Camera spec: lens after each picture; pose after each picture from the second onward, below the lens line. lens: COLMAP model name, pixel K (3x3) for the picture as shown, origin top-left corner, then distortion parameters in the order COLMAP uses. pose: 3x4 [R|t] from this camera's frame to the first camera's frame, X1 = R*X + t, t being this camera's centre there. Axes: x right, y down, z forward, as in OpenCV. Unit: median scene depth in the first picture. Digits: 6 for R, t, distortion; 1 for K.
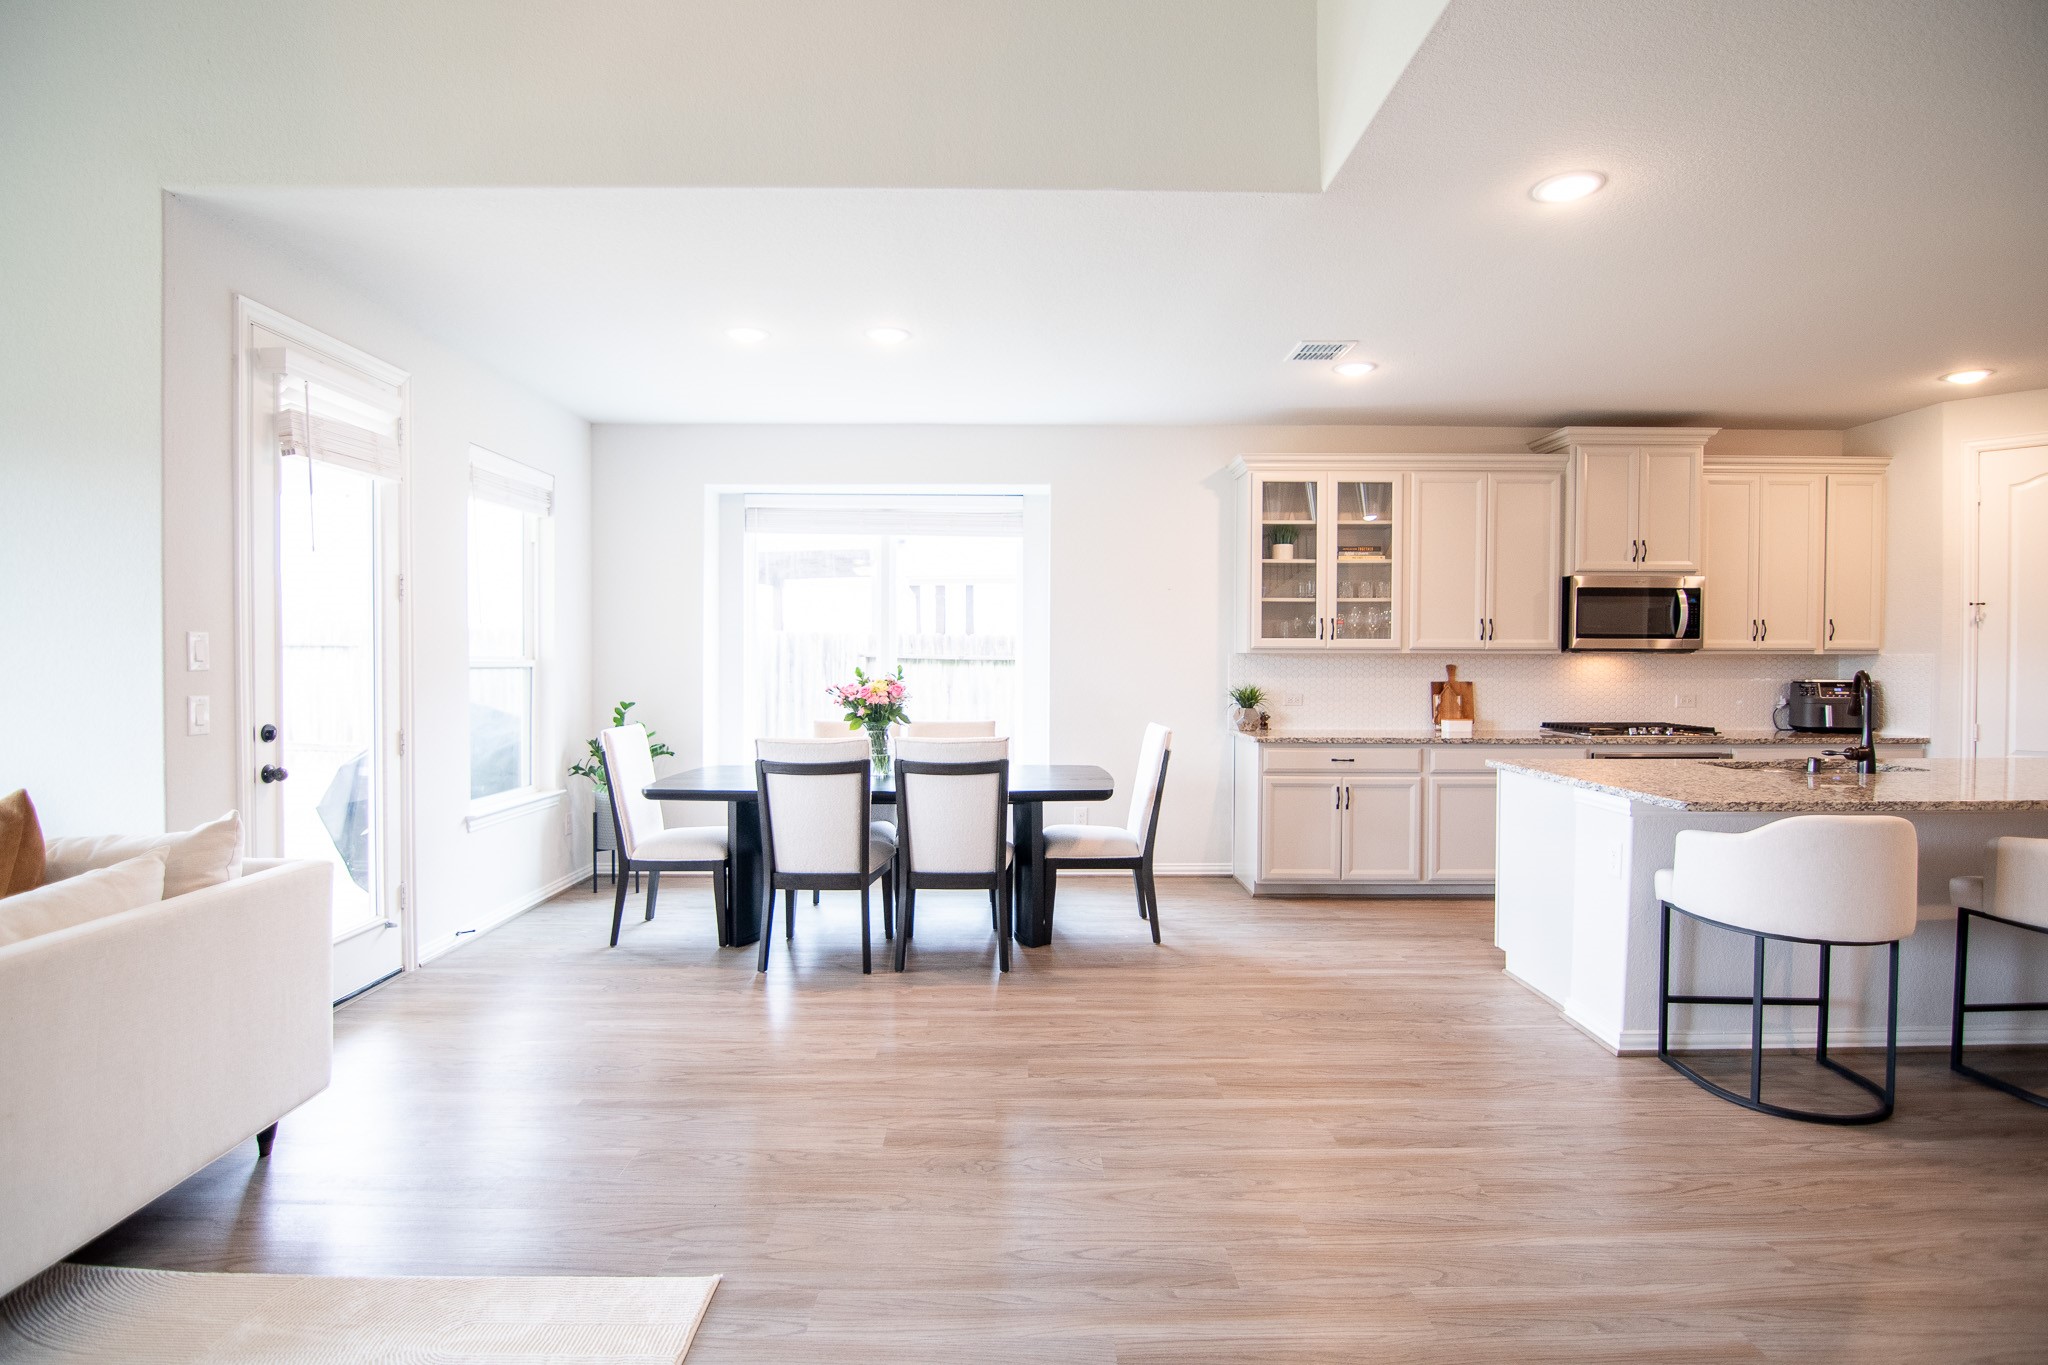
lens RADIAL K [[991.7, 0, 1018.5], [0, 991.7, 679.6], [0, 0, 1]] dist [-0.003855, -0.012264]
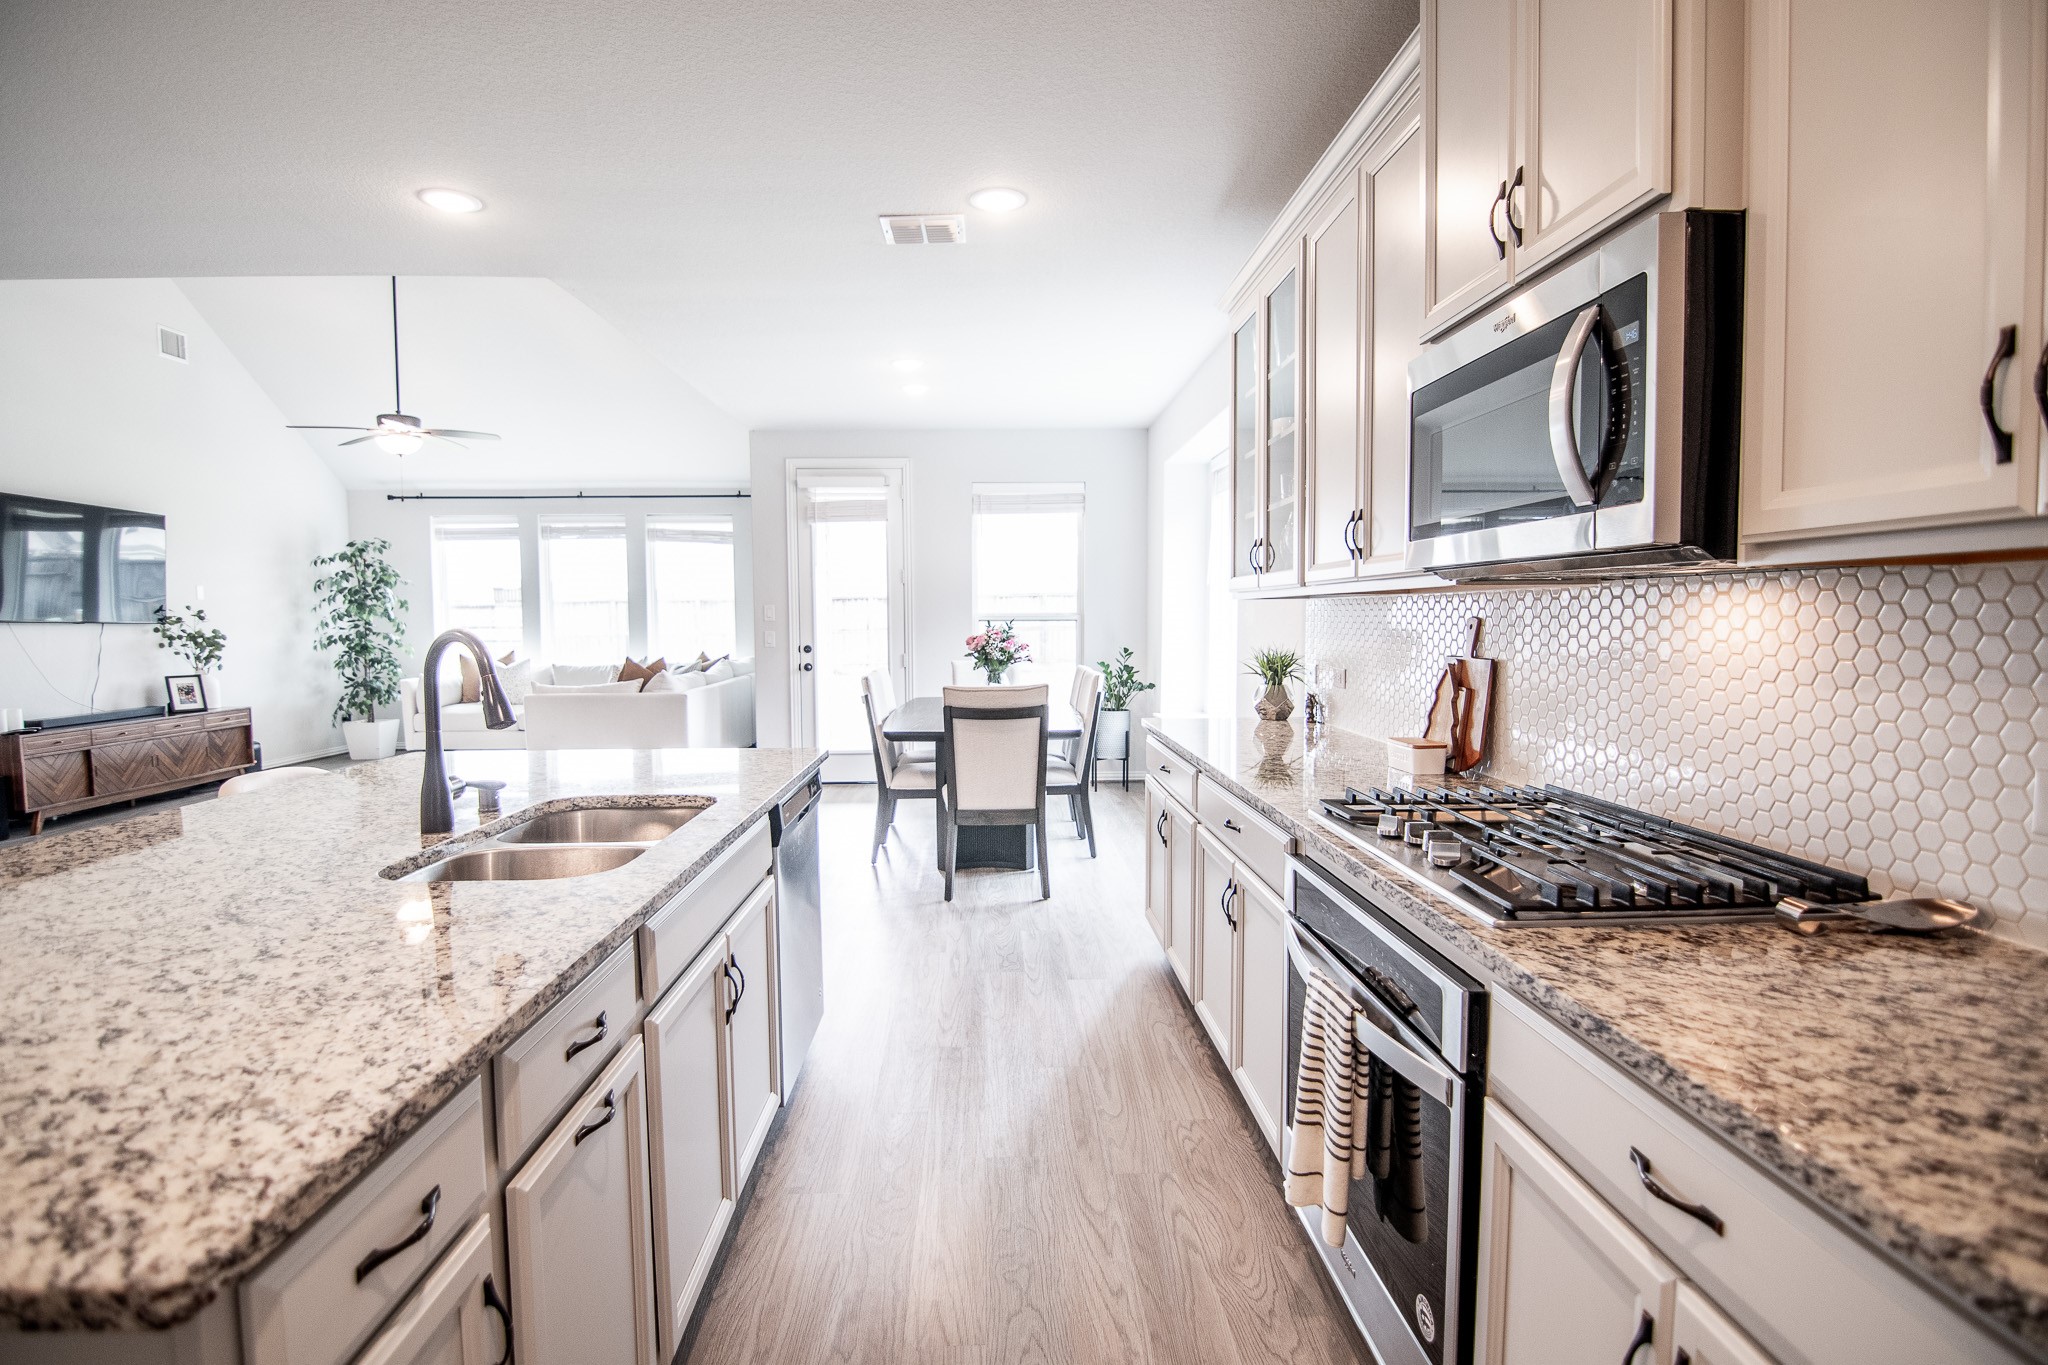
lens RADIAL K [[991.7, 0, 1018.5], [0, 991.7, 679.6], [0, 0, 1]] dist [-0.003855, -0.012264]
pose [[0.029777, 0.060795, -0.997706, 0.937928], [-0.014325, 0.998072, 0.060390, -0.012123], [0.999454, 0.012494, 0.030590, 0.872667]]
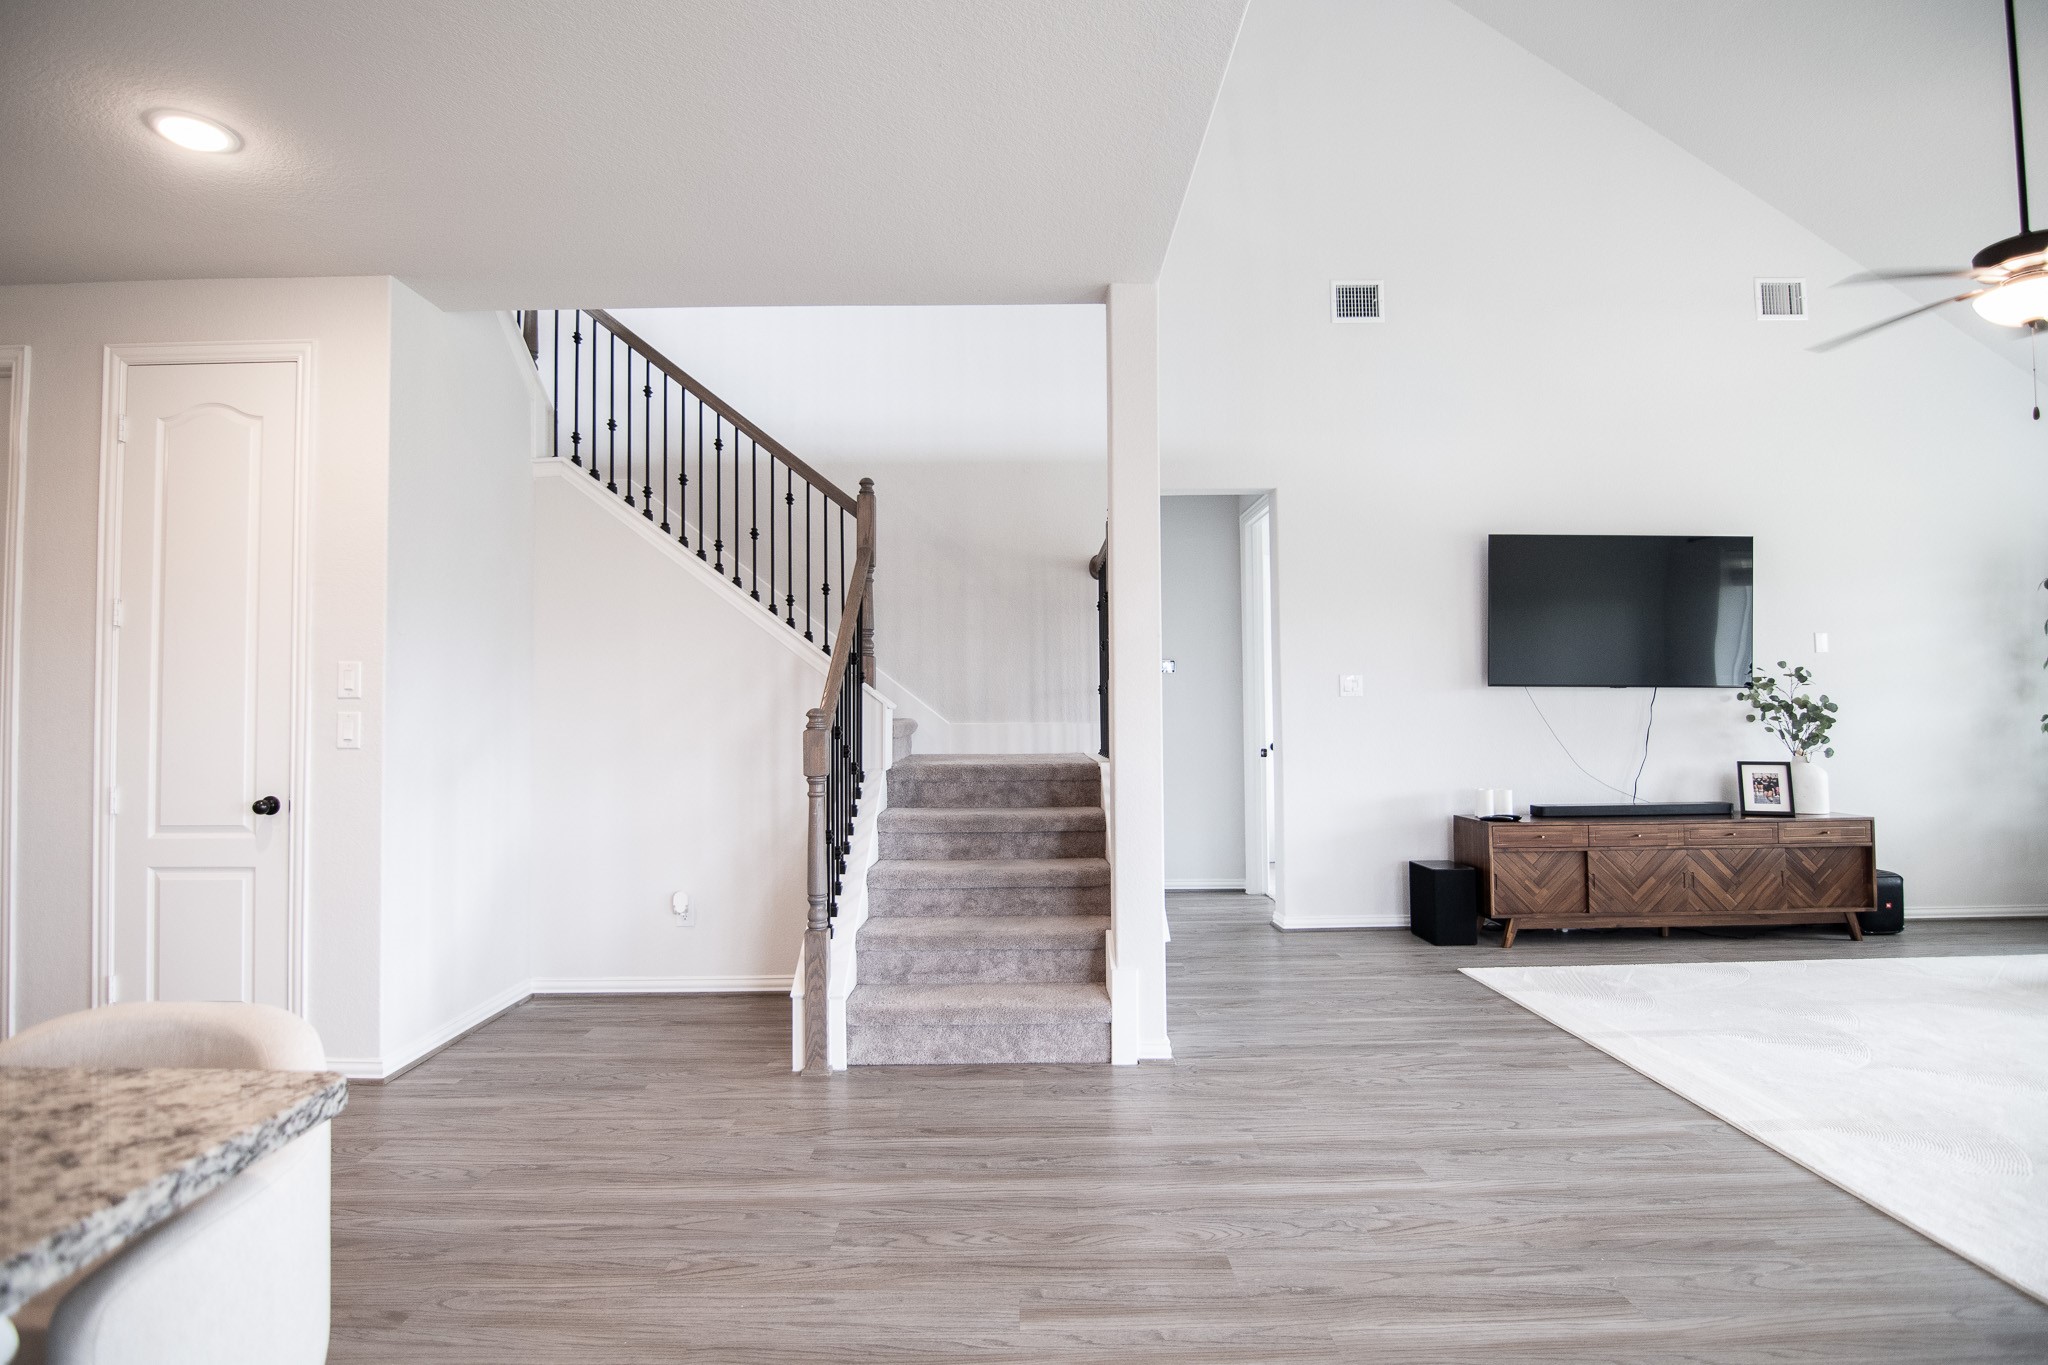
lens RADIAL K [[991.7, 0, 1018.5], [0, 991.7, 679.6], [0, 0, 1]] dist [-0.003855, -0.012264]
pose [[-0.999959, 0.007166, 0.005539, 0.254078], [0.007114, 0.999931, -0.009362, 0.005689], [-0.005606, -0.009322, -0.999941, 0.708479]]
